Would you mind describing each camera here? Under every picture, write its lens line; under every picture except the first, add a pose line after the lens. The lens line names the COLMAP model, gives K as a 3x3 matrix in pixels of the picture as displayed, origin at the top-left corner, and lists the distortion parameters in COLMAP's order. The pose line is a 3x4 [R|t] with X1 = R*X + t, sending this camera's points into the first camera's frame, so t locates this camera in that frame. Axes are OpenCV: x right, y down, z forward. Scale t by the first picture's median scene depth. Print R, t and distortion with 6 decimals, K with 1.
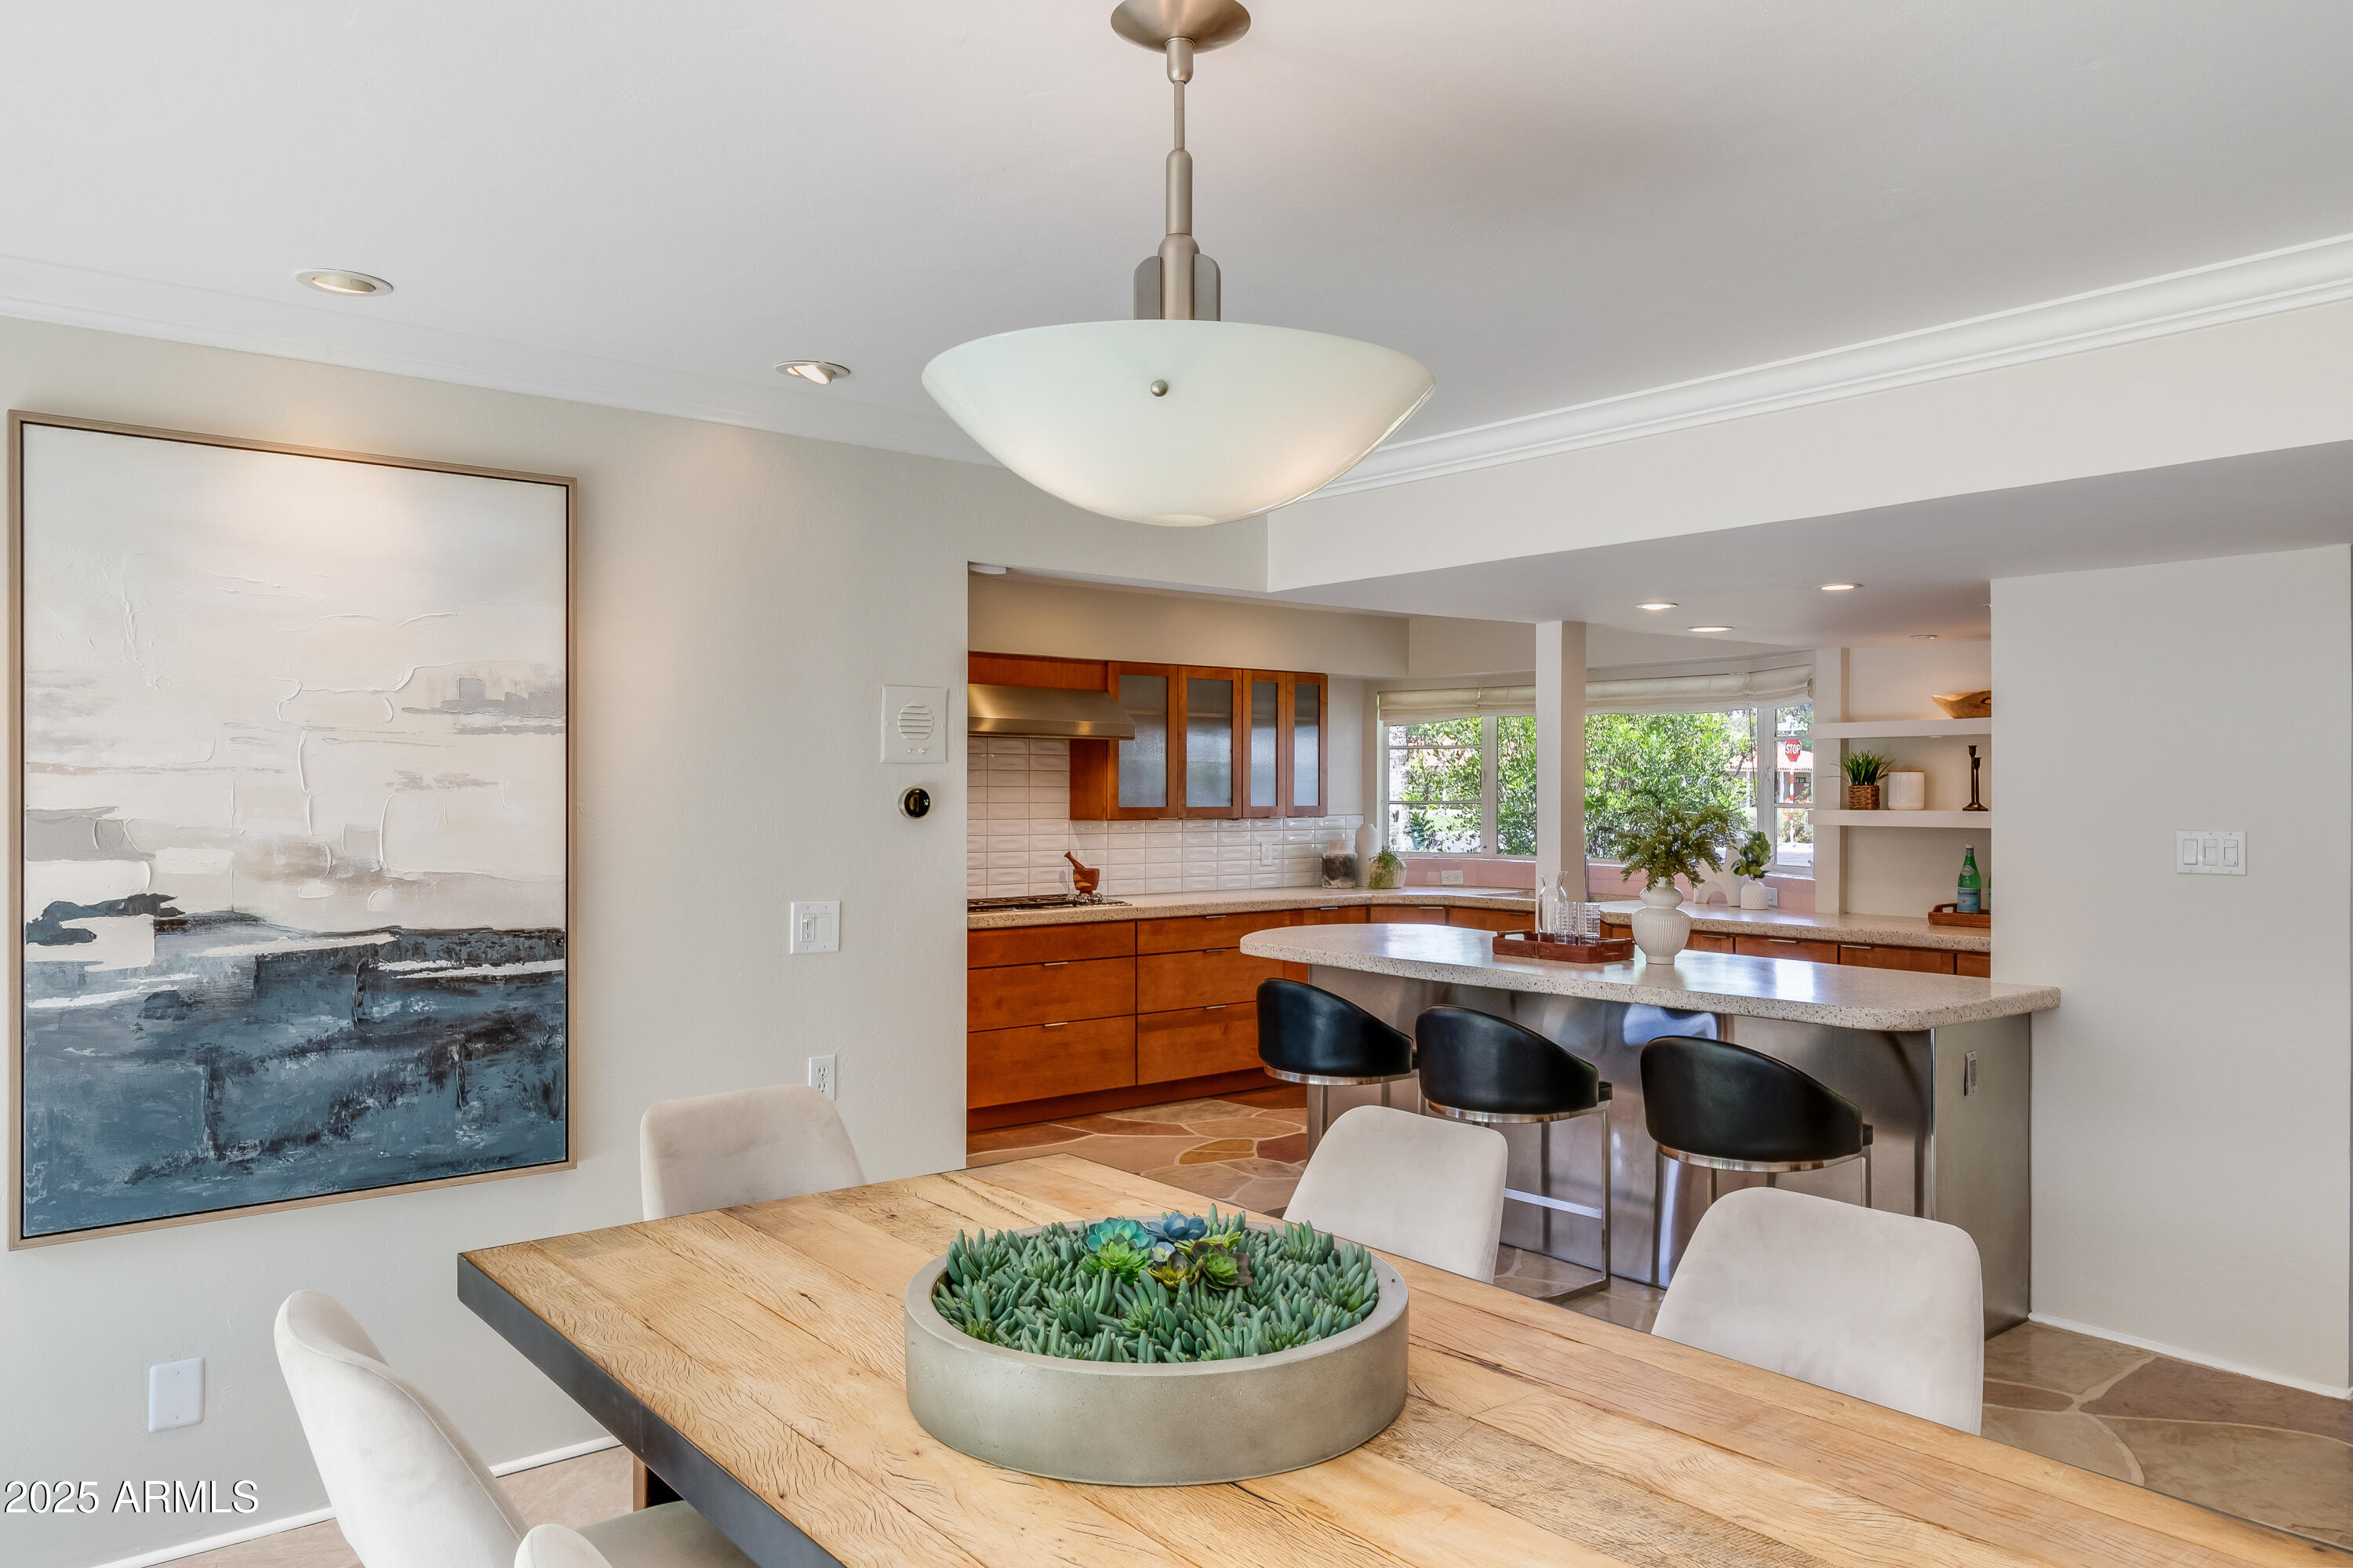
lens RADIAL K [[1610.5, 0, 1176.5], [0, 1610.5, 784.0], [0, 0, 1]] dist [-0.000395, 0.000115]
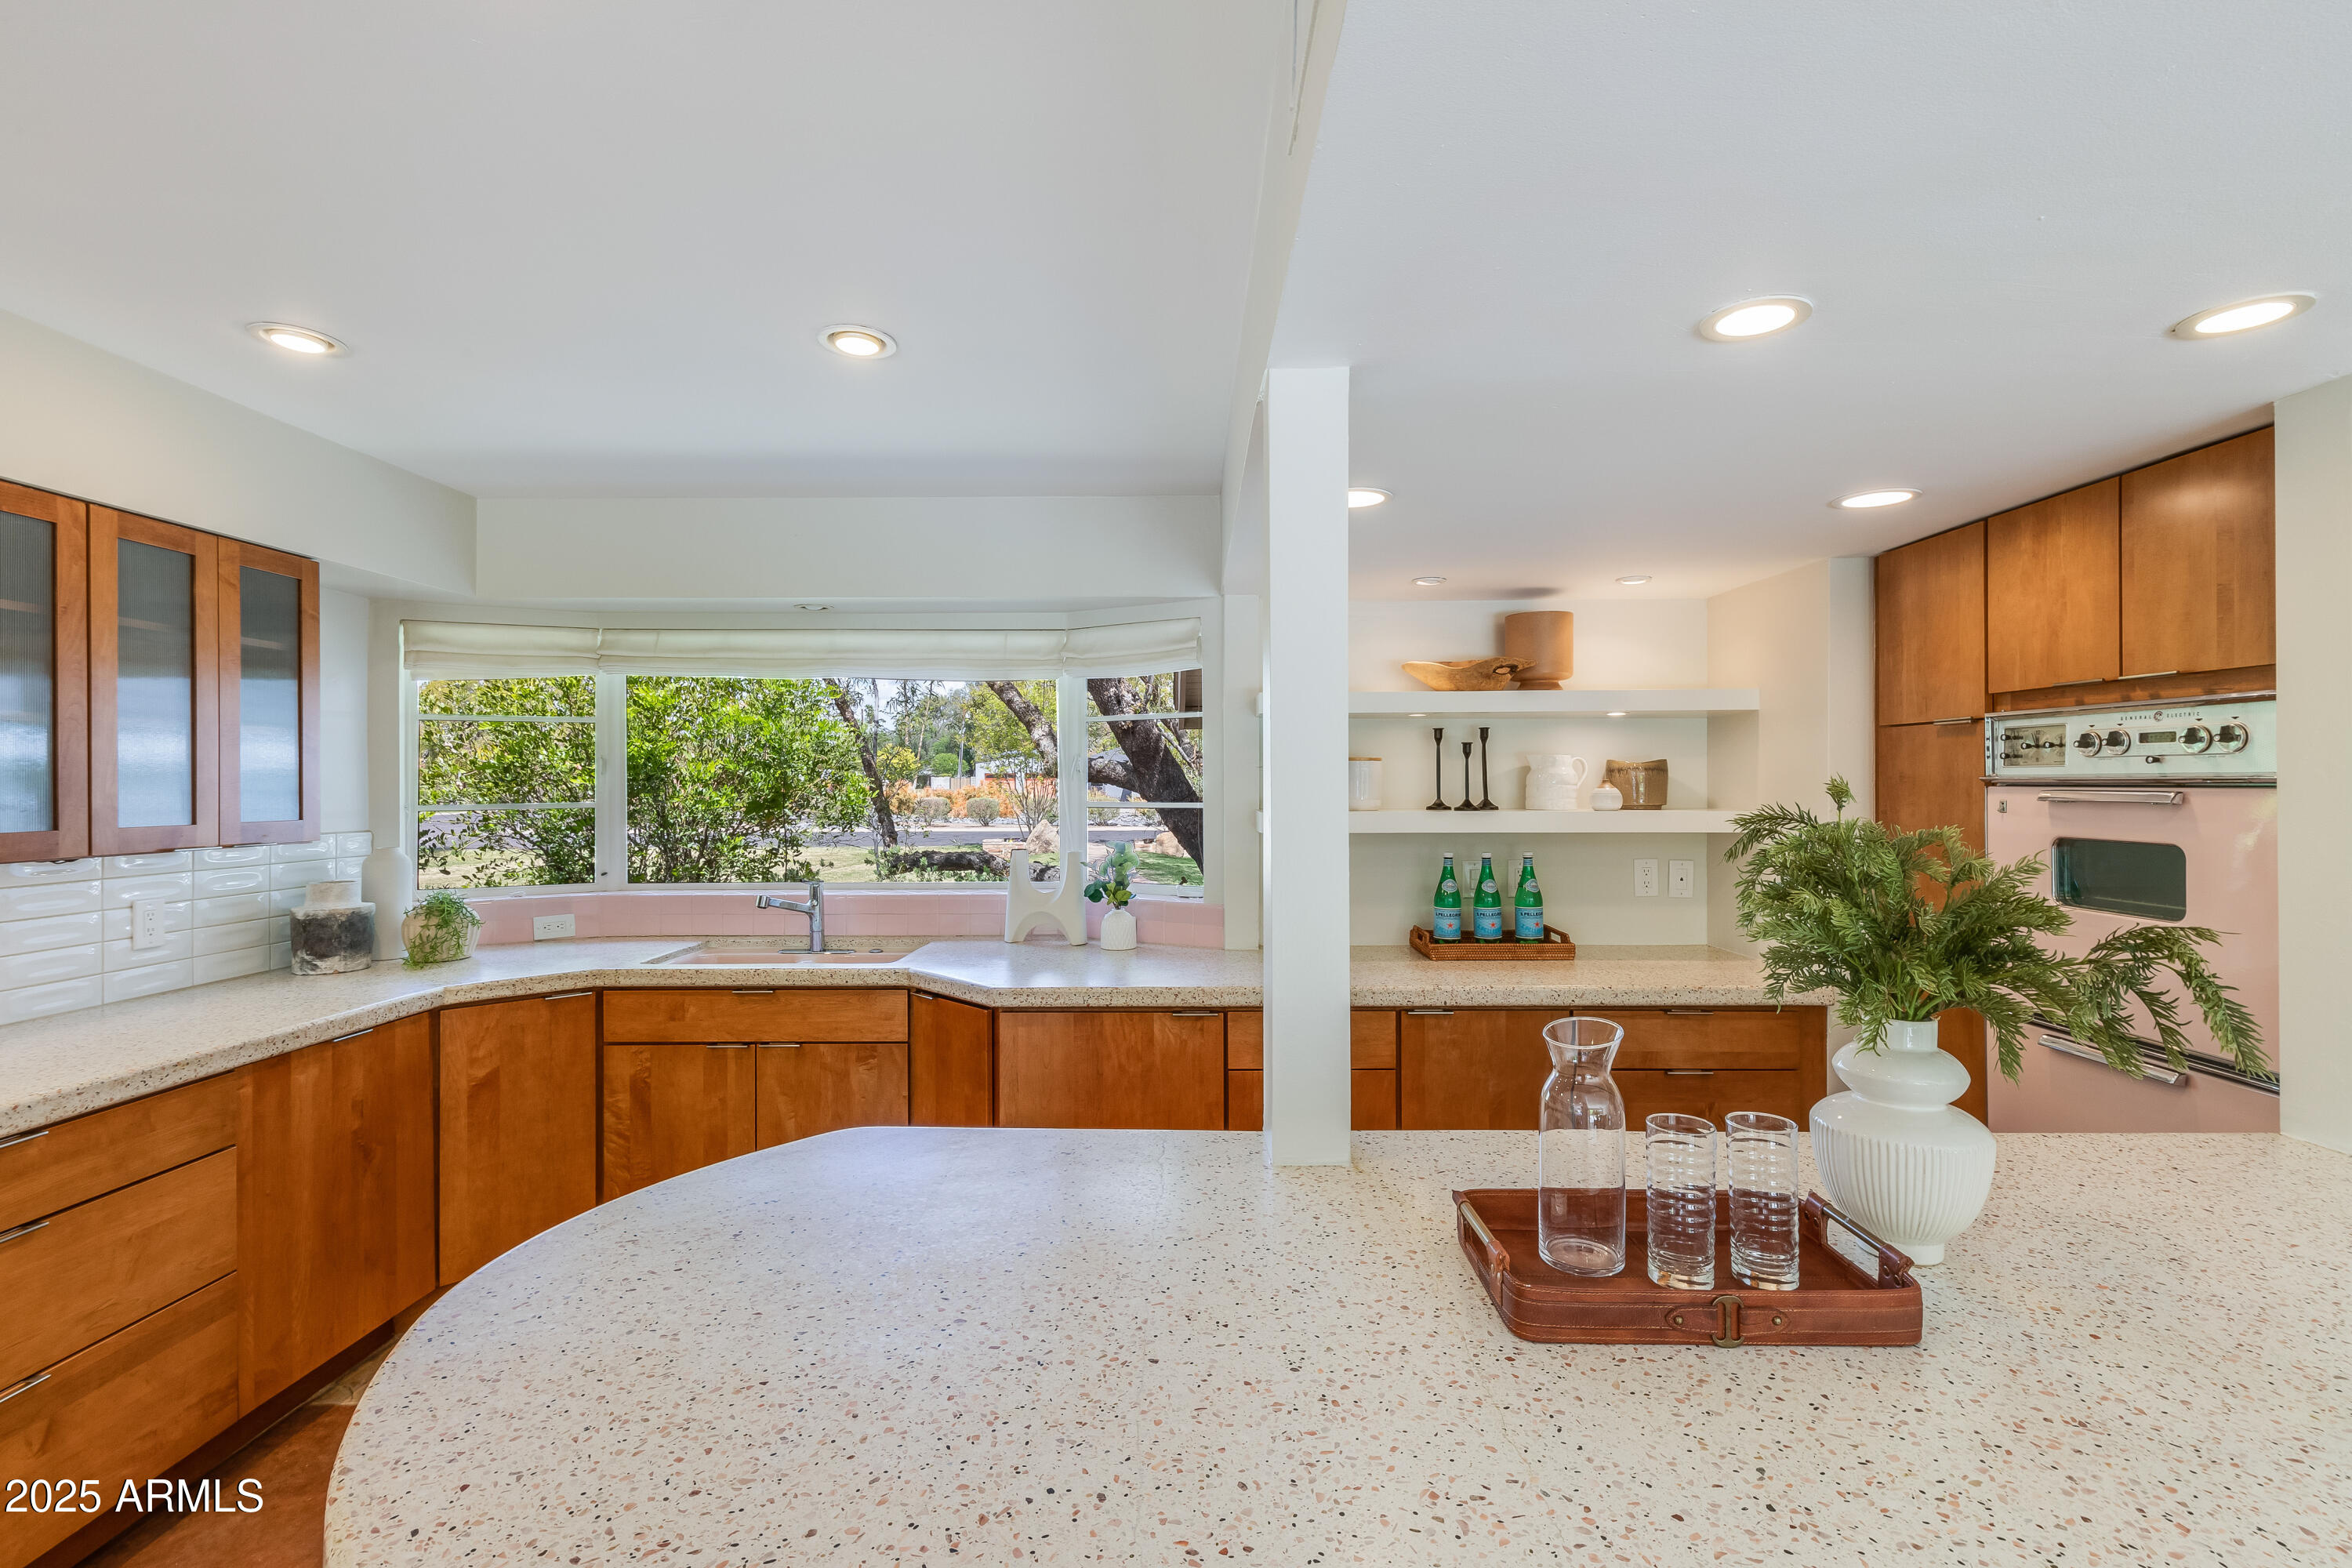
lens RADIAL K [[1067.3, 0, 1176.0], [0, 1067.3, 784.0], [0, 0, 1]] dist [0.001100, -0.000049]
pose [[0.629265, -0.002582, 0.777187, 0.001323], [0.001252, 0.999997, 0.002309, 0.002012], [-0.777190, -0.000480, 0.629266, 0.624609]]
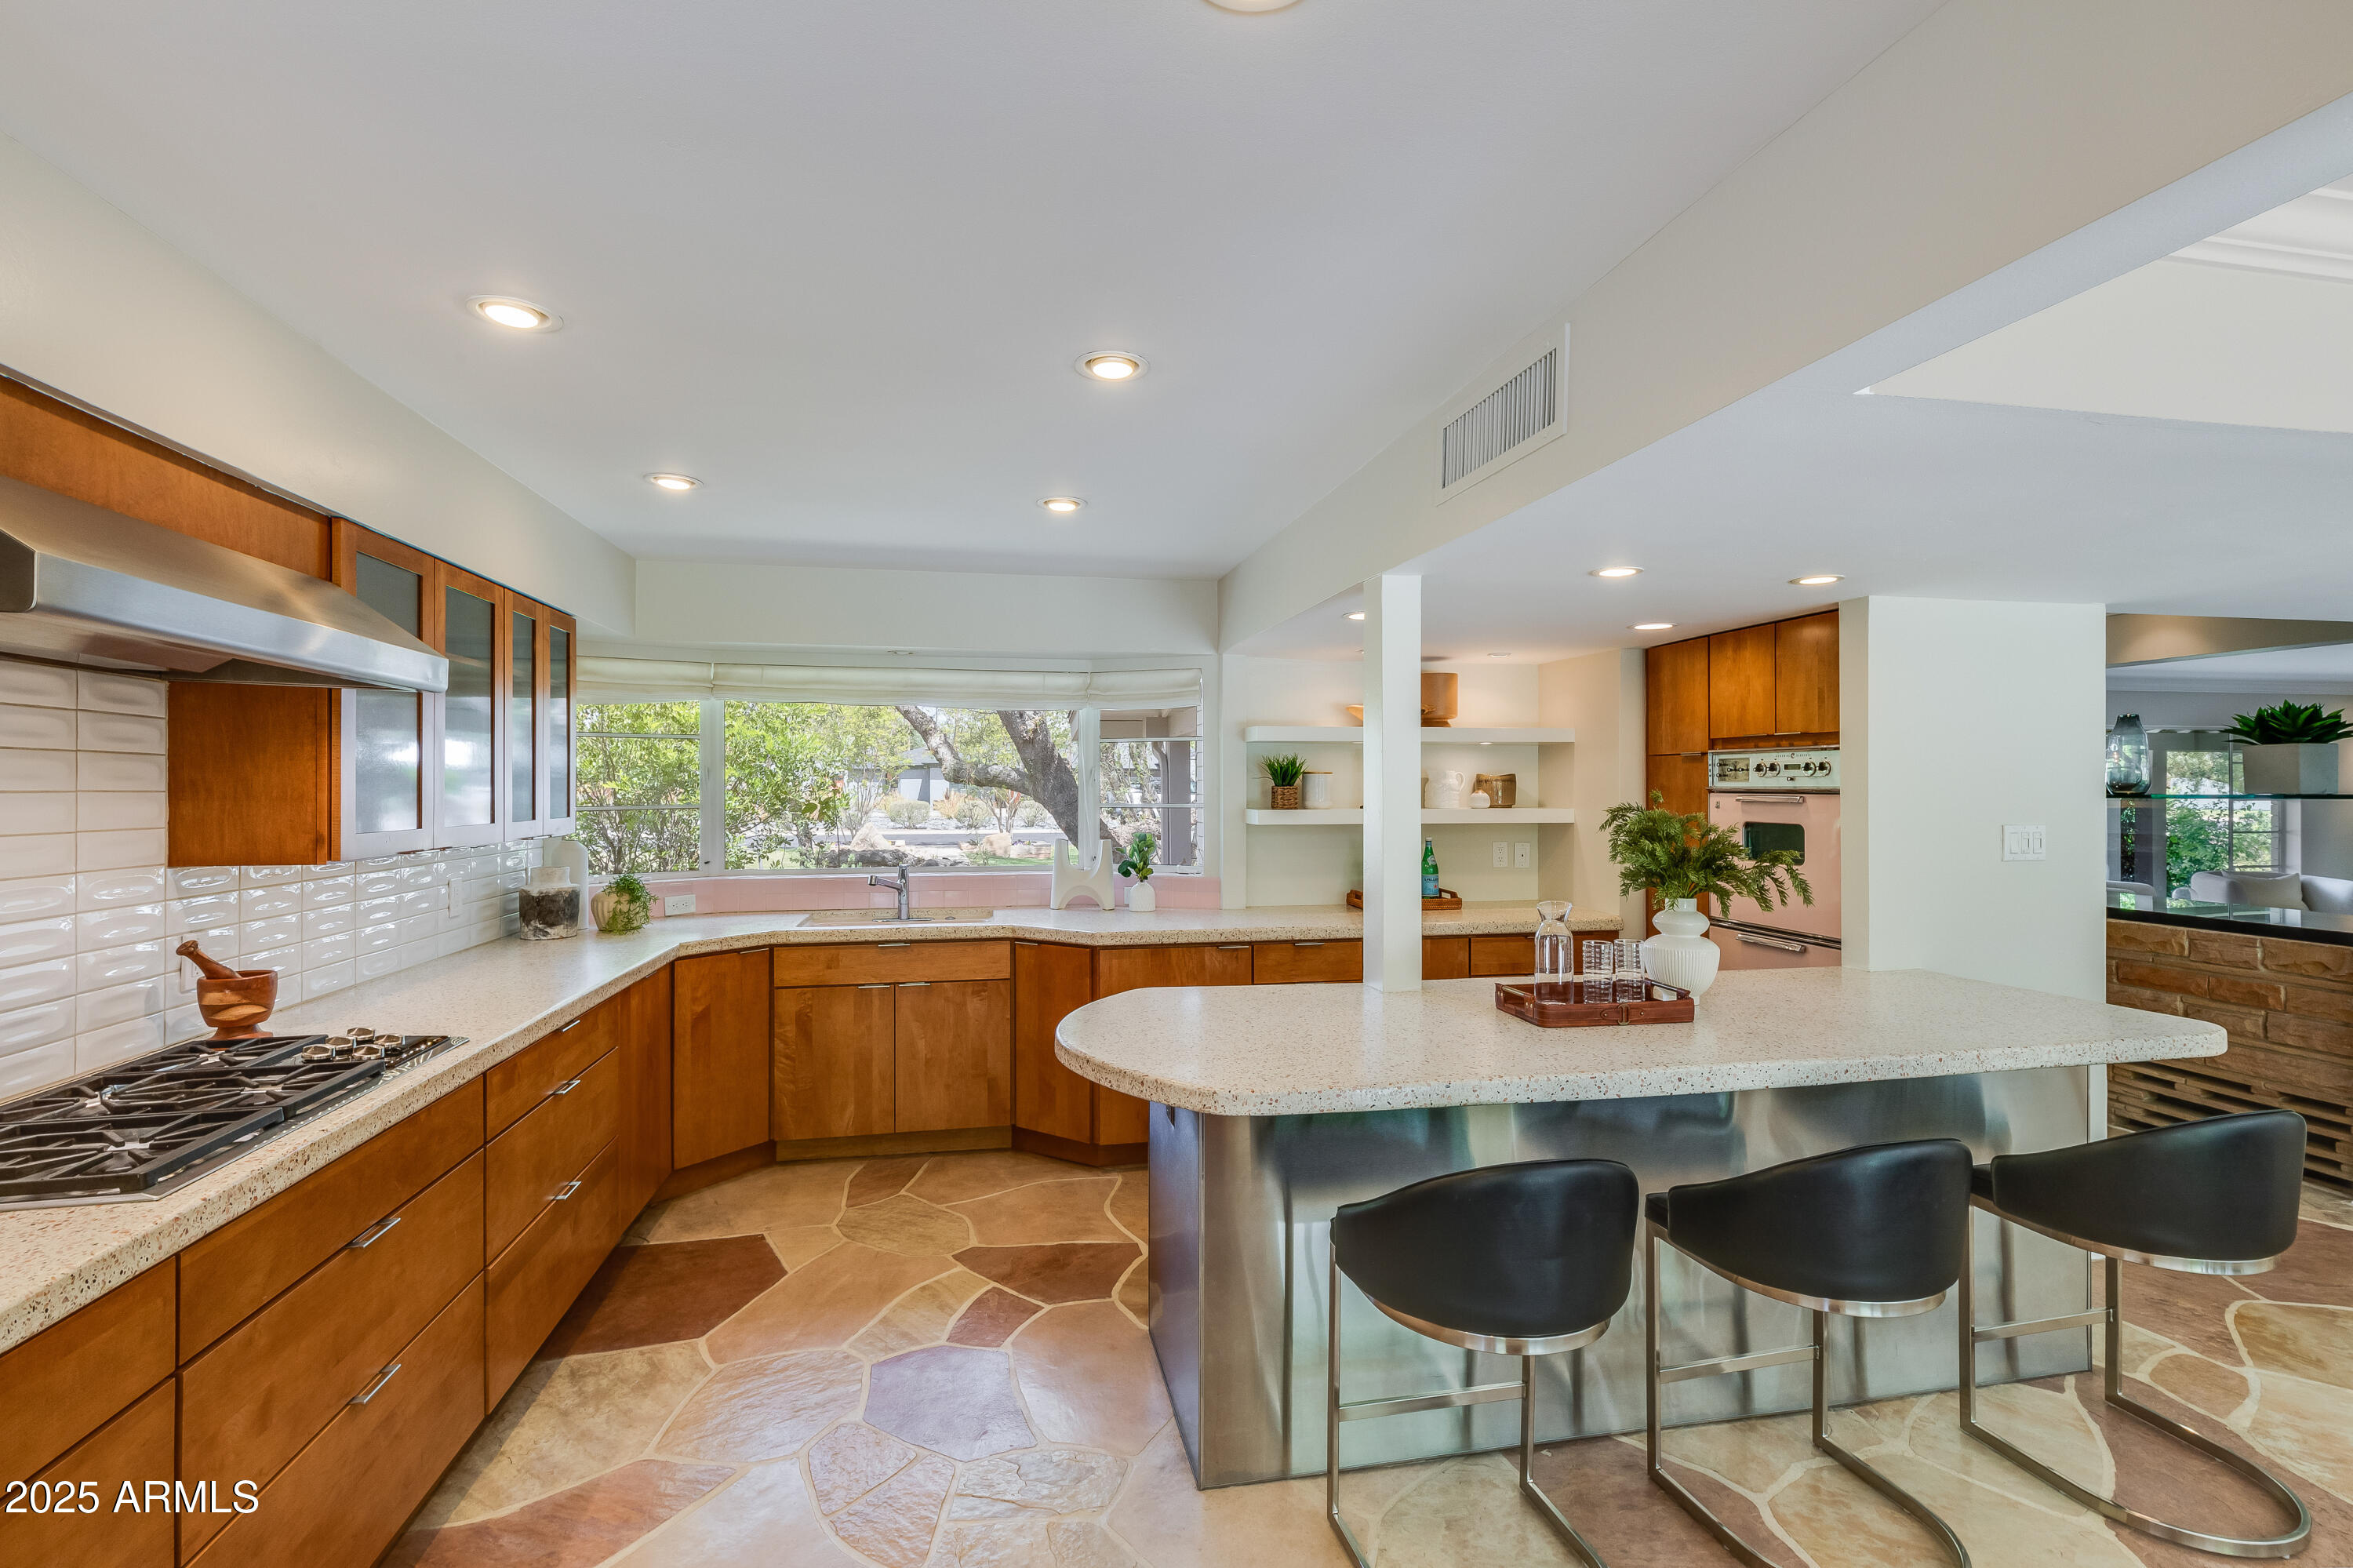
lens RADIAL K [[1067.8, 0, 1176.5], [0, 1067.8, 784.0], [0, 0, 1]] dist [0.001100, -0.000049]
pose [[0.465266, 0.000993, 0.885170, -0.195135], [-0.001079, 0.999999, -0.000555, -0.000093], [-0.885170, -0.000697, 0.465267, 0.624292]]
